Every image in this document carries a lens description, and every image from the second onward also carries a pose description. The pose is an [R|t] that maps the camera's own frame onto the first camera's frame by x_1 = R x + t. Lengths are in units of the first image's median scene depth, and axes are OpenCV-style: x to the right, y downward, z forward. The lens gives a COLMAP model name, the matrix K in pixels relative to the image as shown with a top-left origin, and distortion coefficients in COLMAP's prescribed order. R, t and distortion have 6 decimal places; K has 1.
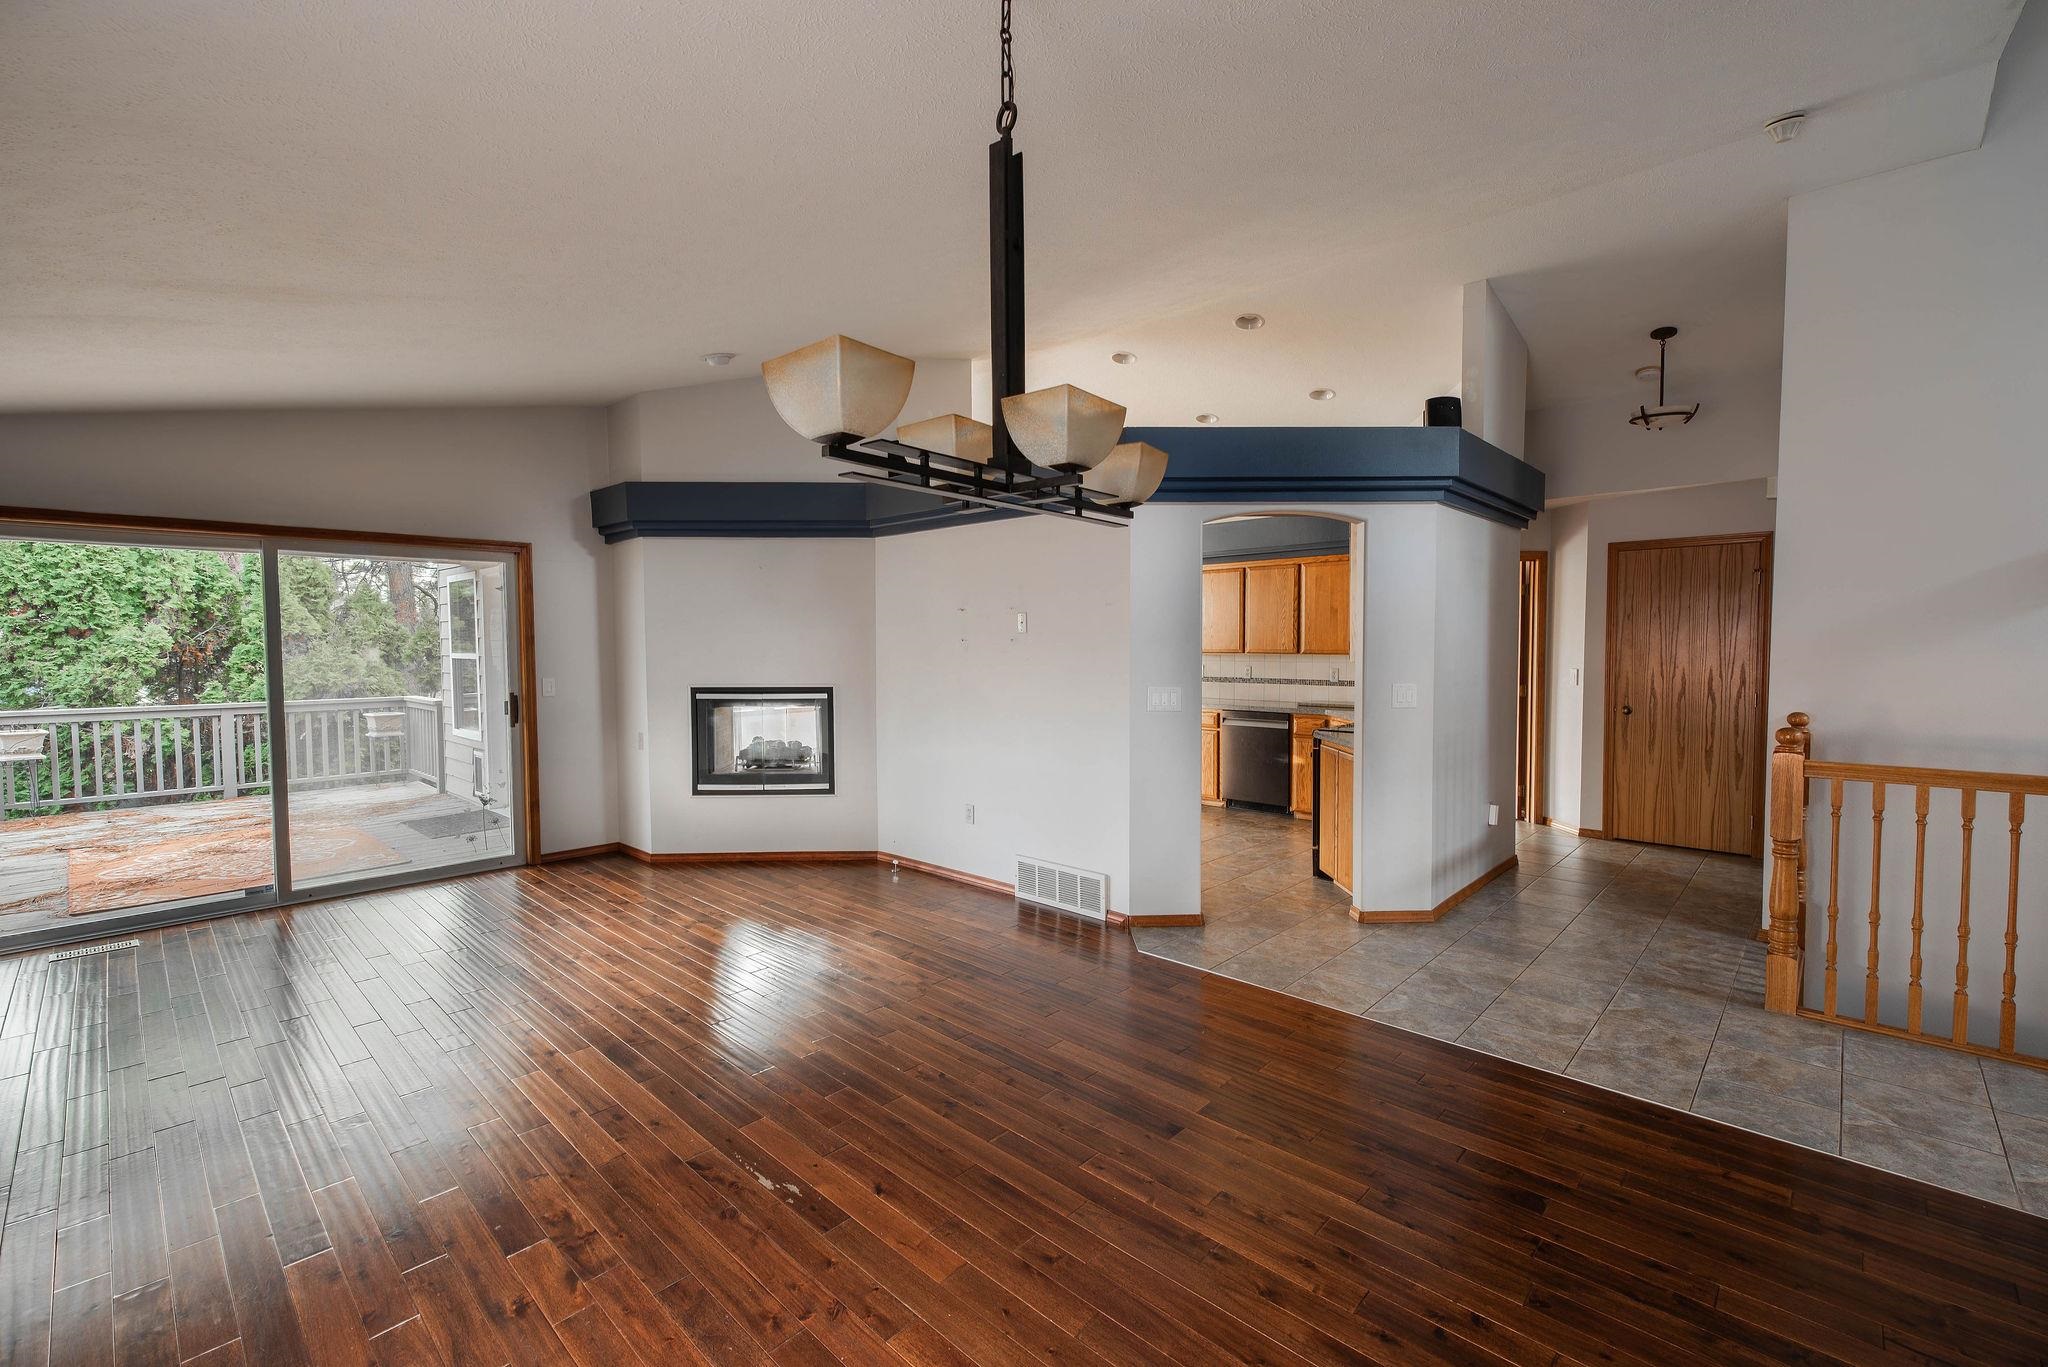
lens RADIAL K [[870.0, 0, 1050.1], [0, 870.0, 677.6], [0, 0, 1]] dist [0.013044, -0.000186]
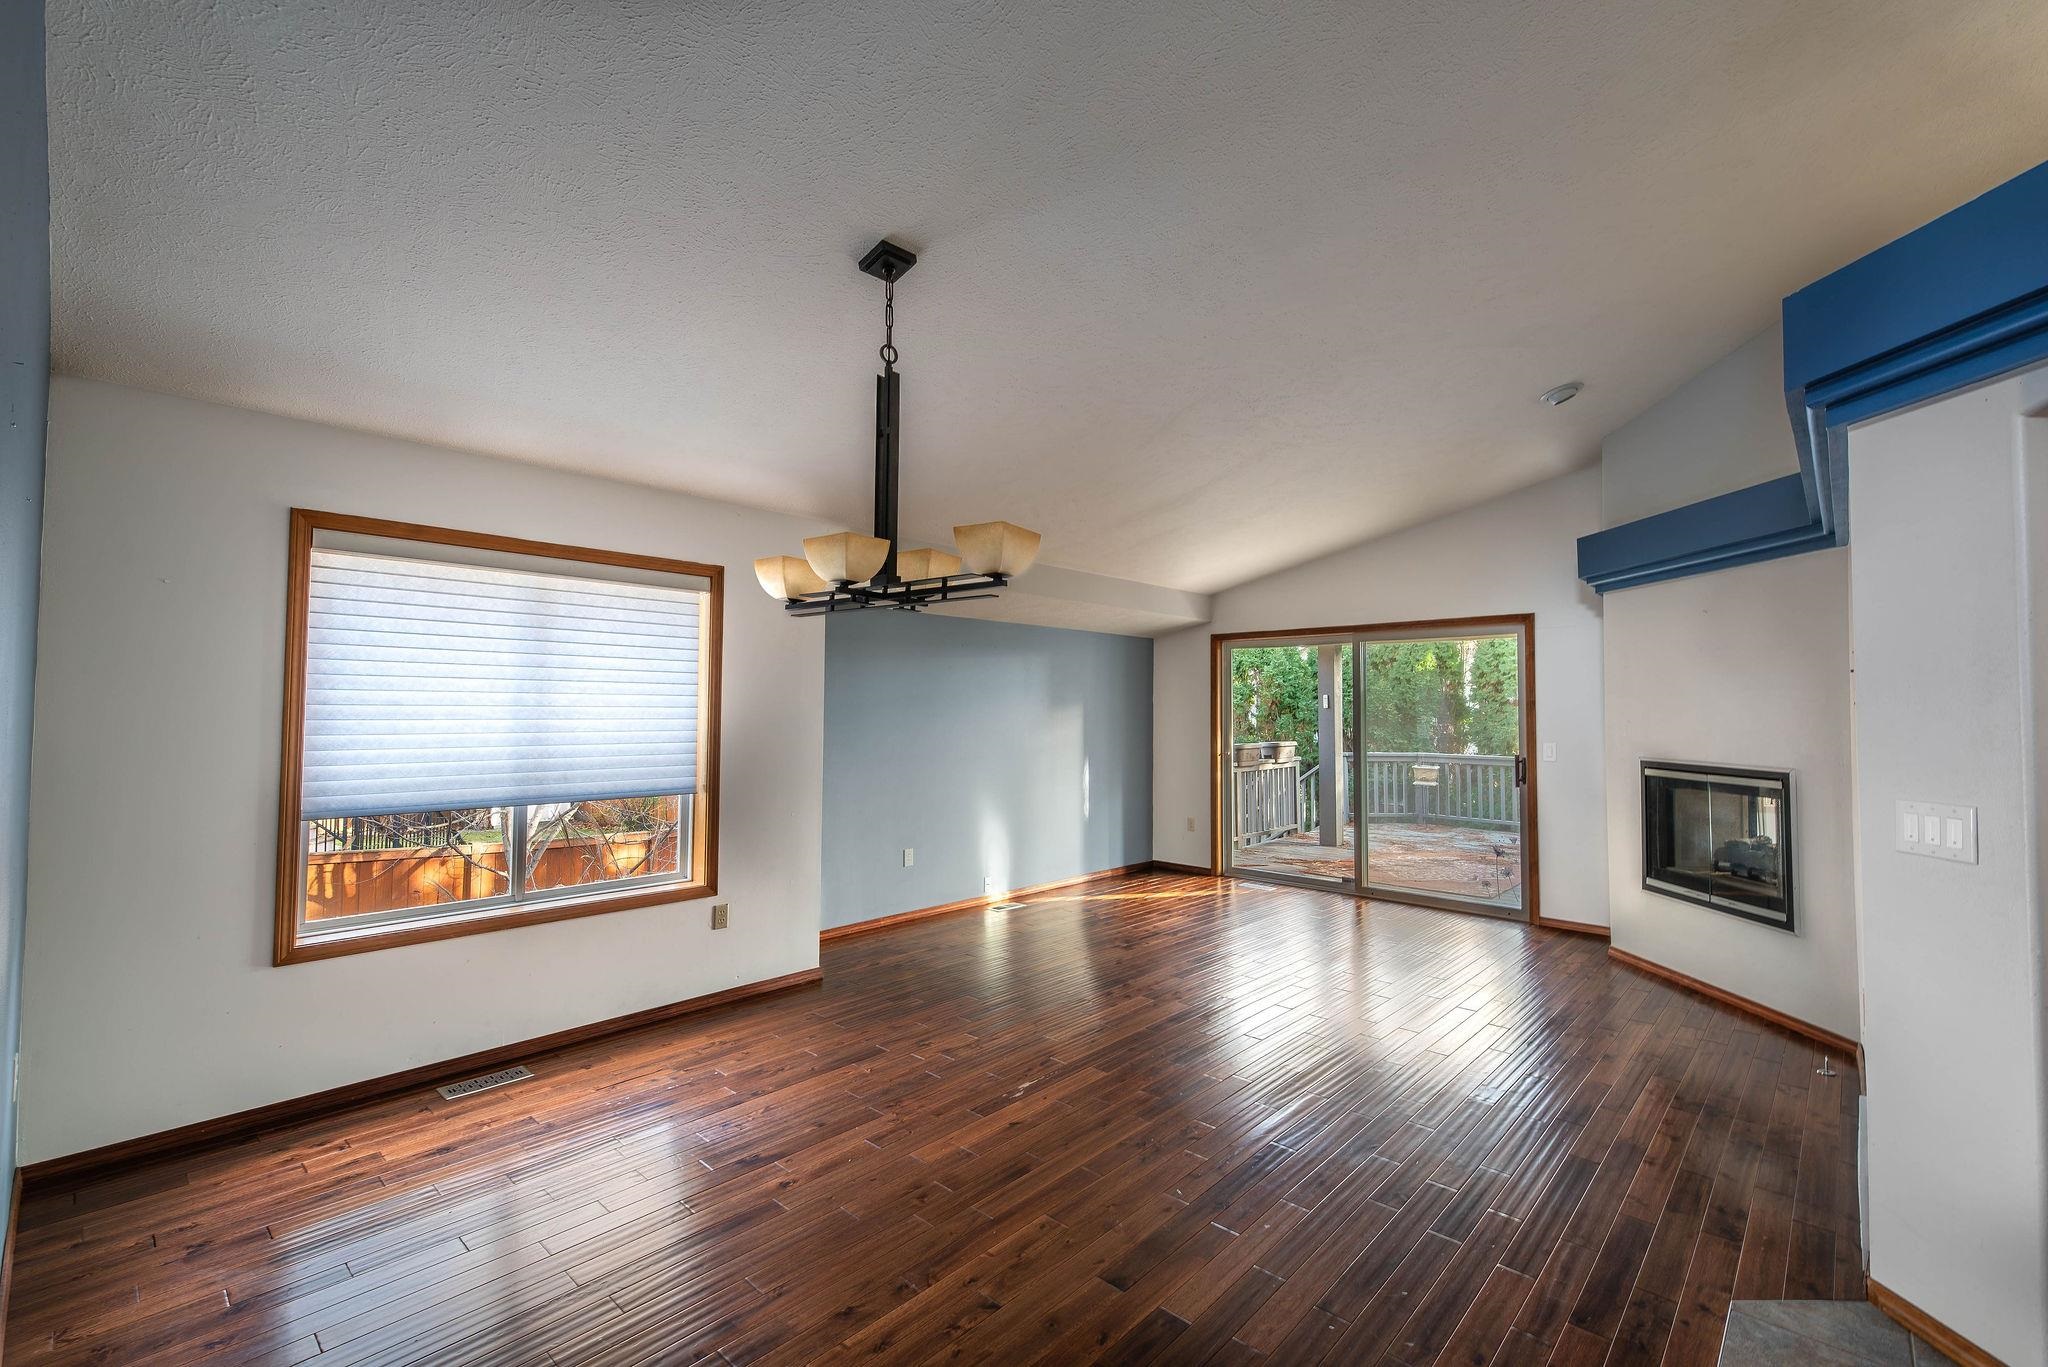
lens RADIAL K [[866.7, 0, 1024.5], [0, 866.7, 686.9], [0, 0, 1]] dist [0.018950, -0.000239]
pose [[-0.014994, -0.023714, -0.999606, 0.526342], [-0.044565, 0.998741, -0.023025, -0.016579], [0.998894, 0.044202, -0.016032, 0.474857]]
